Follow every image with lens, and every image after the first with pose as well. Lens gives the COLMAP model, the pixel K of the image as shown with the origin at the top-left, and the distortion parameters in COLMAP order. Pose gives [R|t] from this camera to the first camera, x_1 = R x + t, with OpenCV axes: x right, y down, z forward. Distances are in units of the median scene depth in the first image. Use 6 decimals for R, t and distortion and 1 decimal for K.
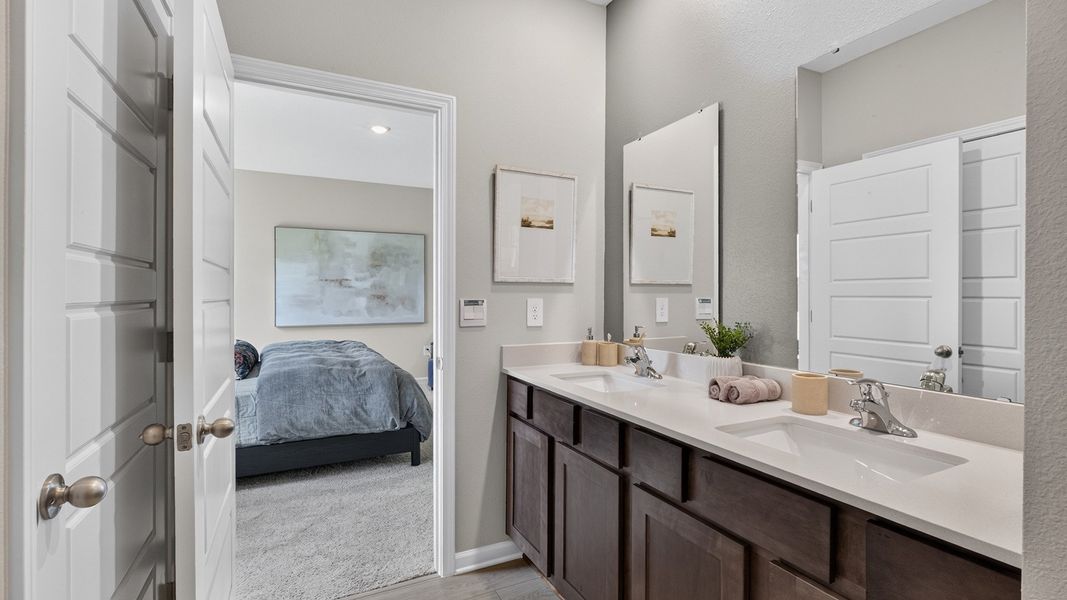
lens RADIAL K [[481.9, 0, 539.9], [0, 481.9, 298.4], [0, 0, 1]] dist [-0.002242, -0.000230]
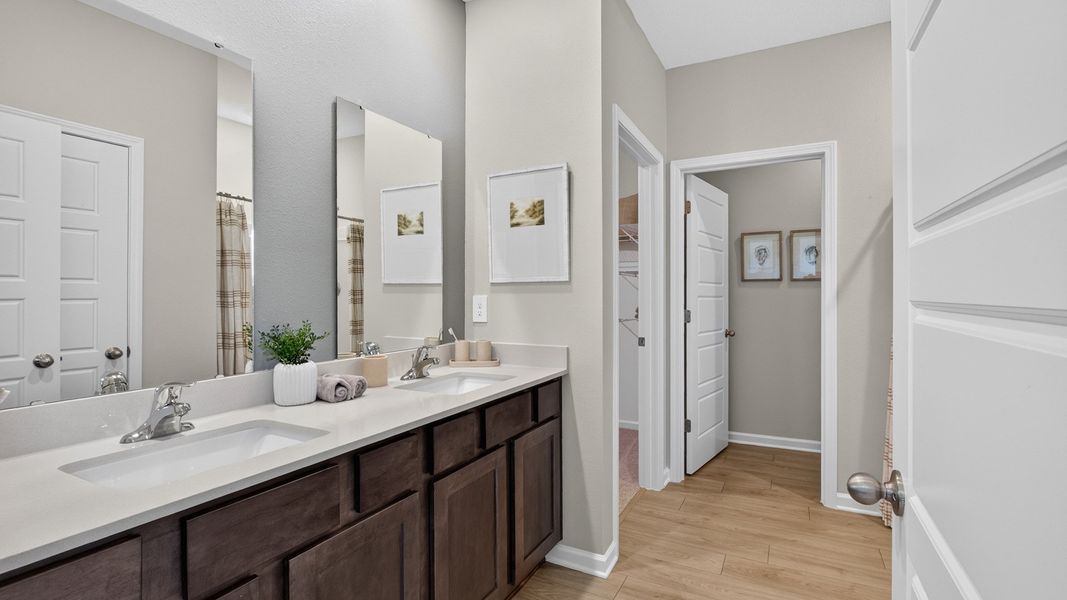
lens RADIAL K [[481.9, 0, 545.2], [0, 481.9, 301.4], [0, 0, 1]] dist [-0.002242, -0.000230]
pose [[-0.623439, 0.001678, 0.781870, -0.650294], [0.007186, 0.999968, 0.003584, 0.008243], [-0.781839, 0.007853, -0.623431, 1.293237]]
